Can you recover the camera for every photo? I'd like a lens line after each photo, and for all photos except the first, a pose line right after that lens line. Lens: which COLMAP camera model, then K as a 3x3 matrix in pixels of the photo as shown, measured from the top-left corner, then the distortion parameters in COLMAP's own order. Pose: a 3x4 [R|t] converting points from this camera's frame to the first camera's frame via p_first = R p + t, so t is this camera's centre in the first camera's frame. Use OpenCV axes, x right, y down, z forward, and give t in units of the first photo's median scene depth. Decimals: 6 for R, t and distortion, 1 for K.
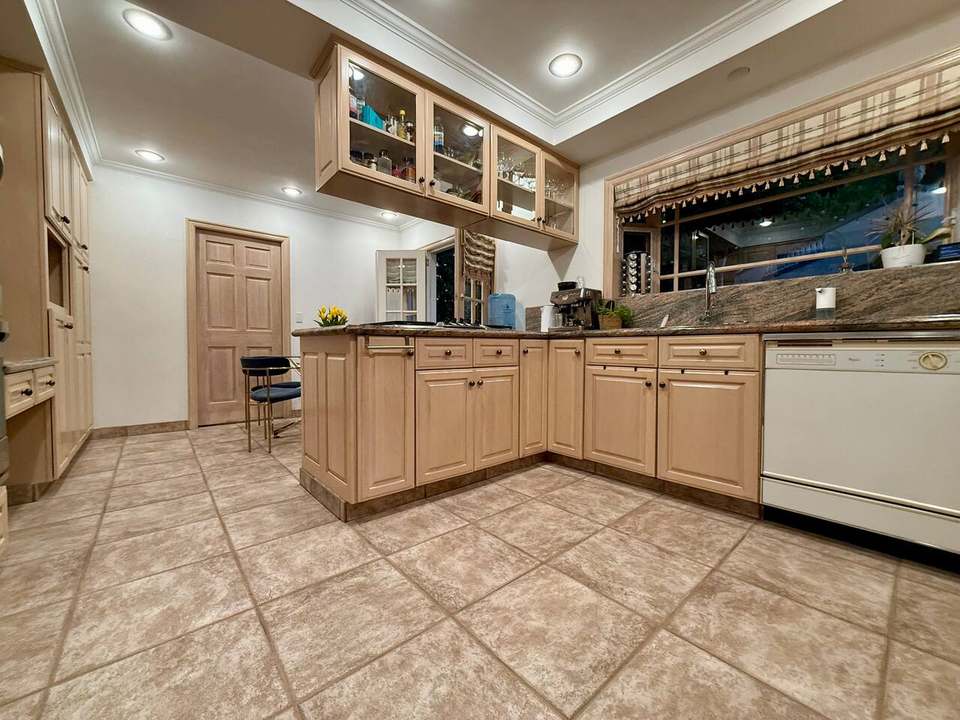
lens RADIAL K [[383.1, 0, 487.3], [0, 383.1, 354.7], [0, 0, 1]] dist [-0.000022, 0.000234]
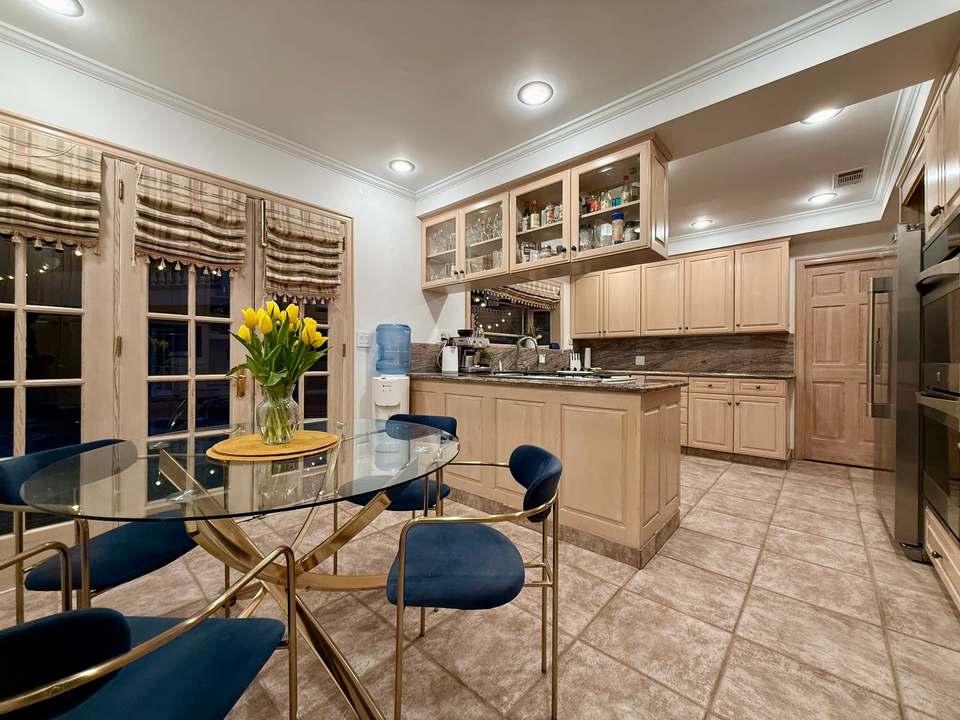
lens RADIAL K [[383.1, 0, 486.5], [0, 383.1, 363.2], [0, 0, 1]] dist [-0.000022, 0.000234]
pose [[-0.131599, -0.007099, 0.991278, -1.738478], [0.012582, 0.999882, 0.008831, -0.163155], [-0.991223, 0.013635, -0.131494, 1.978031]]
